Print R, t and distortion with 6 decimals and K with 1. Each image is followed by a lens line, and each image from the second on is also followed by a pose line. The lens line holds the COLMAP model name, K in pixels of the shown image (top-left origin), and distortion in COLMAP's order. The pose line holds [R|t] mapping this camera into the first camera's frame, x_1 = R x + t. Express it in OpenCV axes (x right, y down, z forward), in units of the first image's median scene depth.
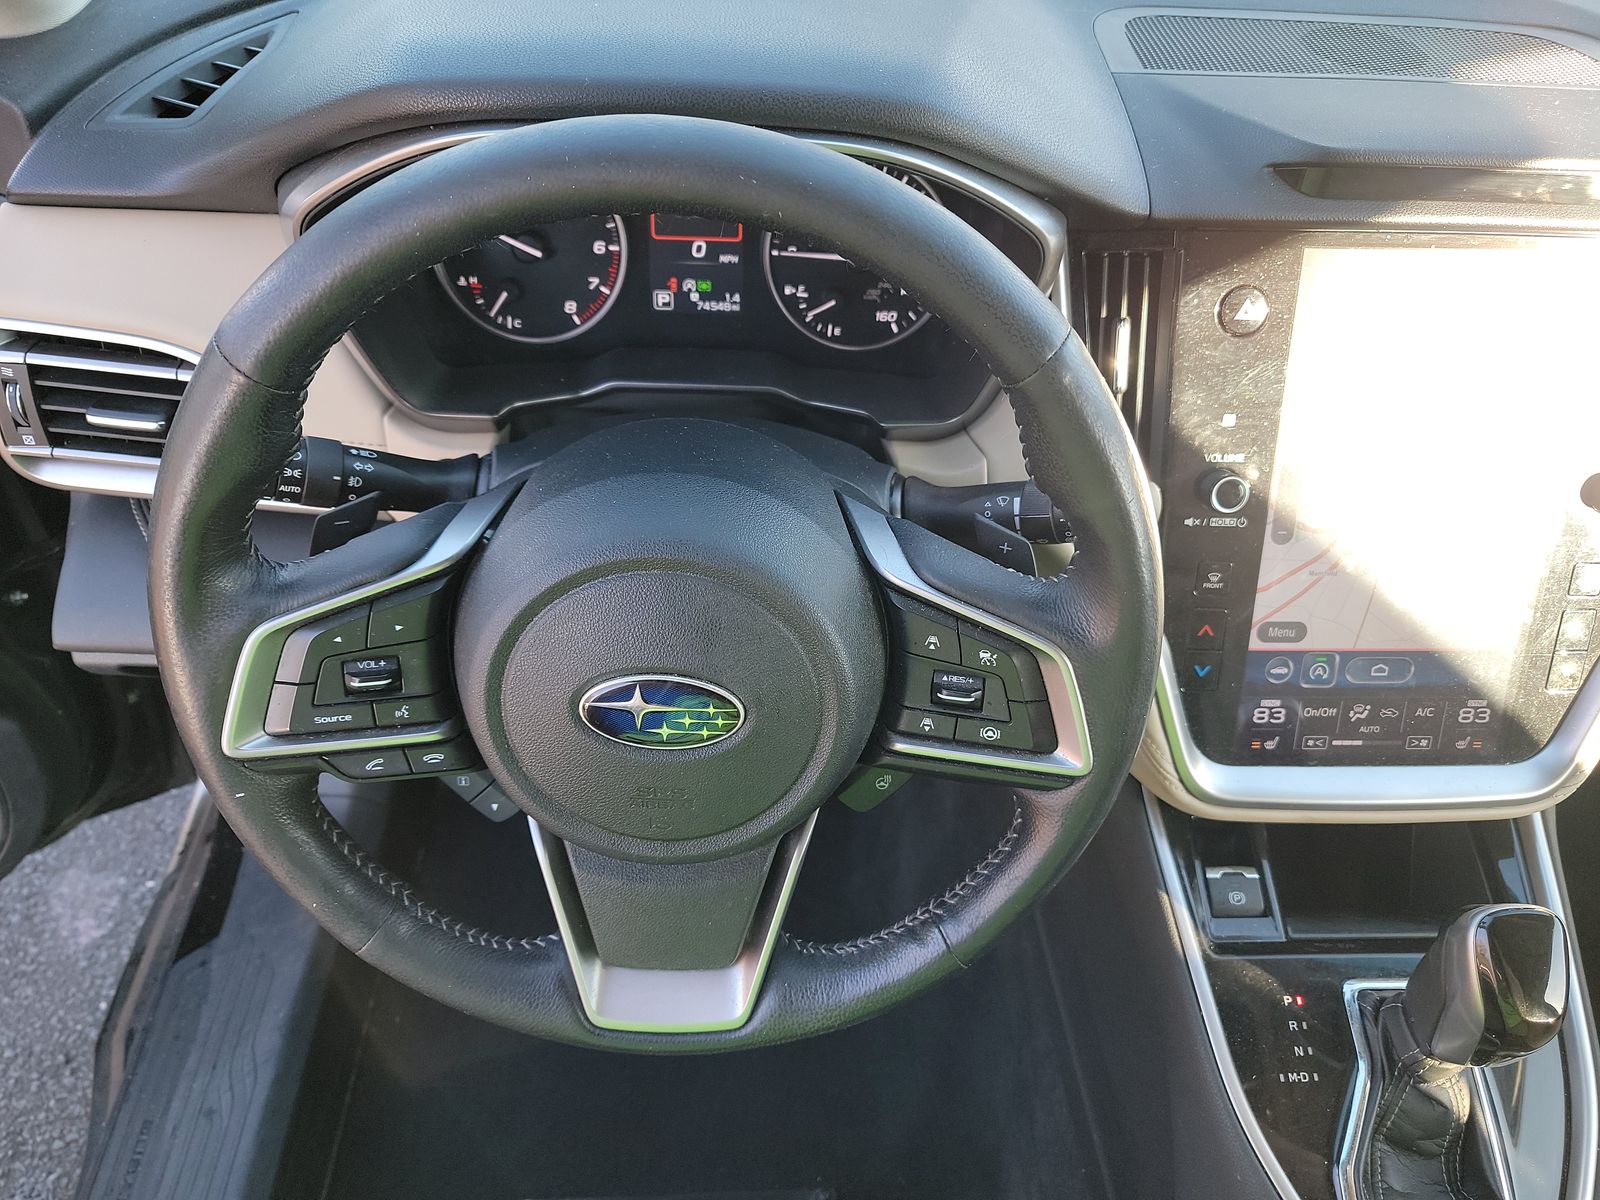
lens RADIAL K [[1100.4, 0, 800.0], [0, 1100.4, 600.0], [0, 0, 1]] dist [0.125496, -0.073327]
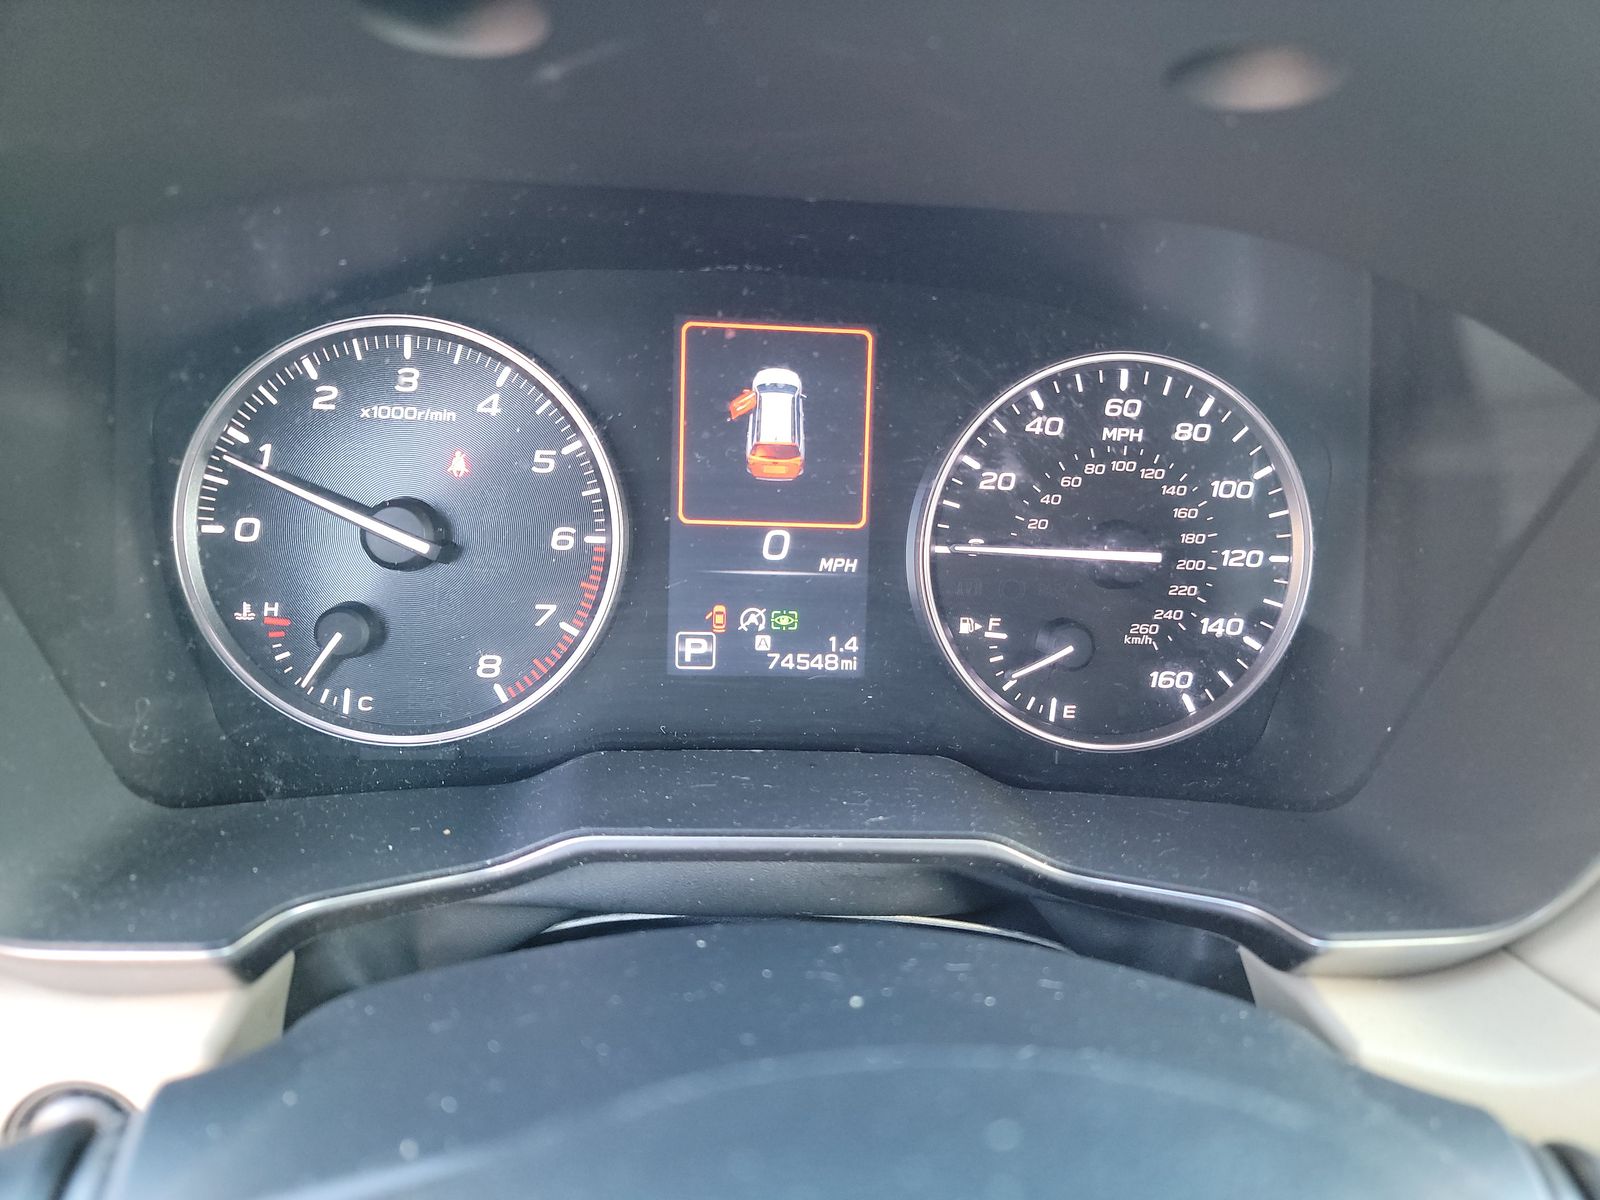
lens RADIAL K [[1121.1, 0, 800.0], [0, 1121.1, 600.0], [0, 0, 1]] dist [-0.003967, -0.000732]
pose [[0.999145, -0.006824, 0.040775, -0.099283], [0.021105, 0.932273, -0.361140, -0.122005], [-0.035549, 0.361691, 0.931620, 0.564402]]
